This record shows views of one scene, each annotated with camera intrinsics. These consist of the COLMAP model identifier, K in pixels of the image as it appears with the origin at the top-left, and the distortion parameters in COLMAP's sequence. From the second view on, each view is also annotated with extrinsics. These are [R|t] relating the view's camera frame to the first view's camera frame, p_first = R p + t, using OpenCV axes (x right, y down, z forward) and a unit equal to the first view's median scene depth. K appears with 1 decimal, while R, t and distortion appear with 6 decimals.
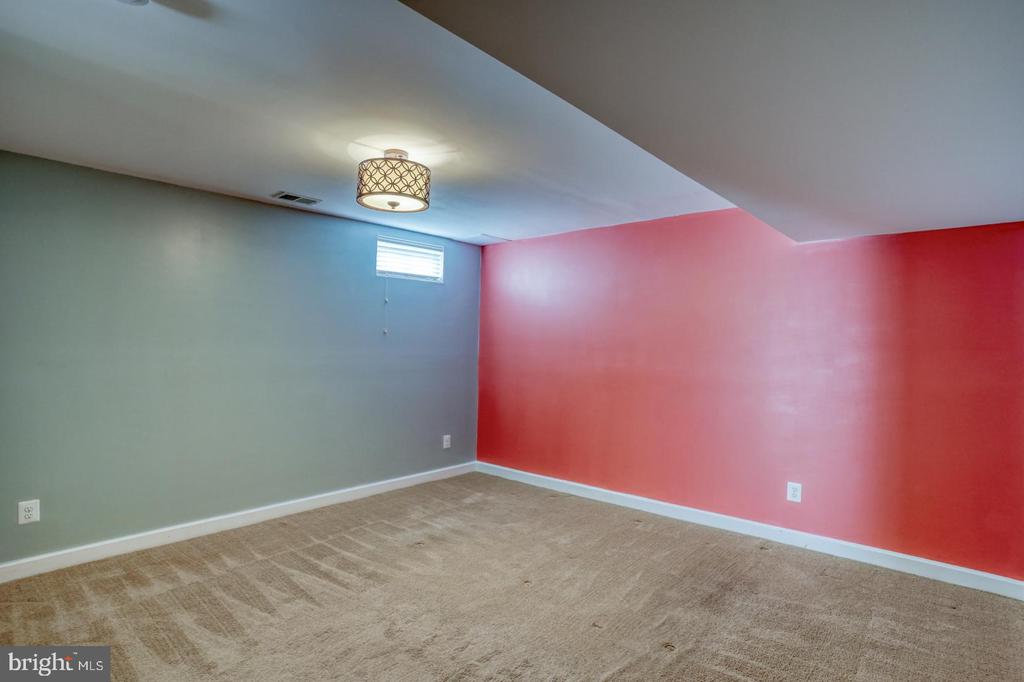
lens RADIAL K [[513.4, 0, 508.7], [0, 513.4, 340.6], [0, 0, 1]] dist [-0.036040, 0.002502]
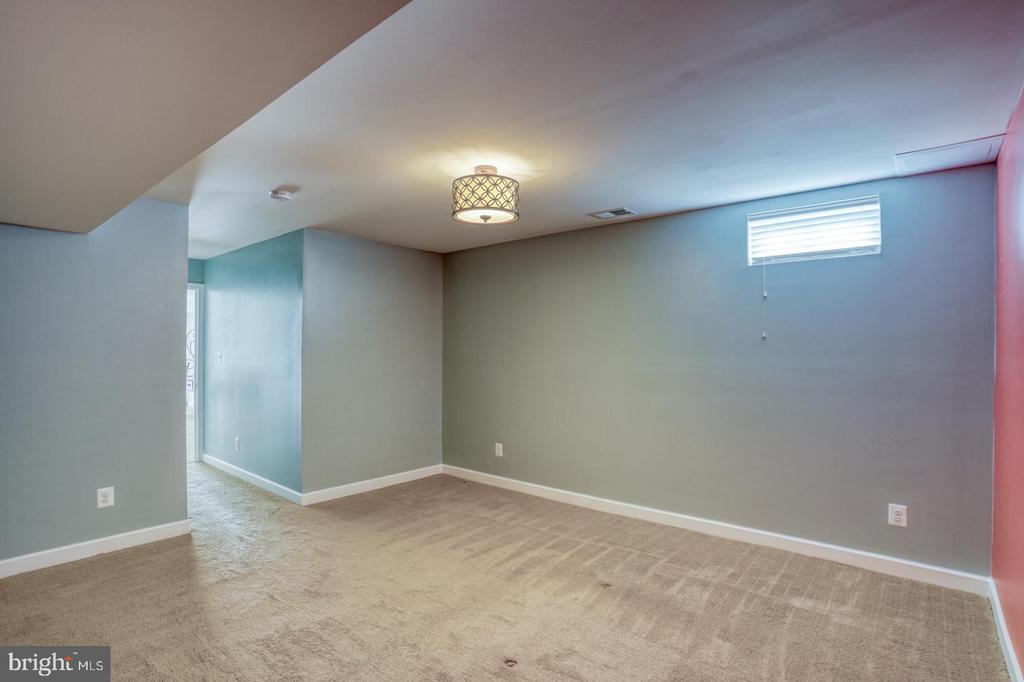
lens RADIAL K [[513.4, 0, 508.7], [0, 513.4, 346.0], [0, 0, 1]] dist [-0.036040, 0.002502]
pose [[0.049164, -0.005853, -0.998774, 0.624623], [0.009133, 0.999944, -0.005410, -0.003339], [0.998749, -0.008856, 0.049215, 0.731865]]
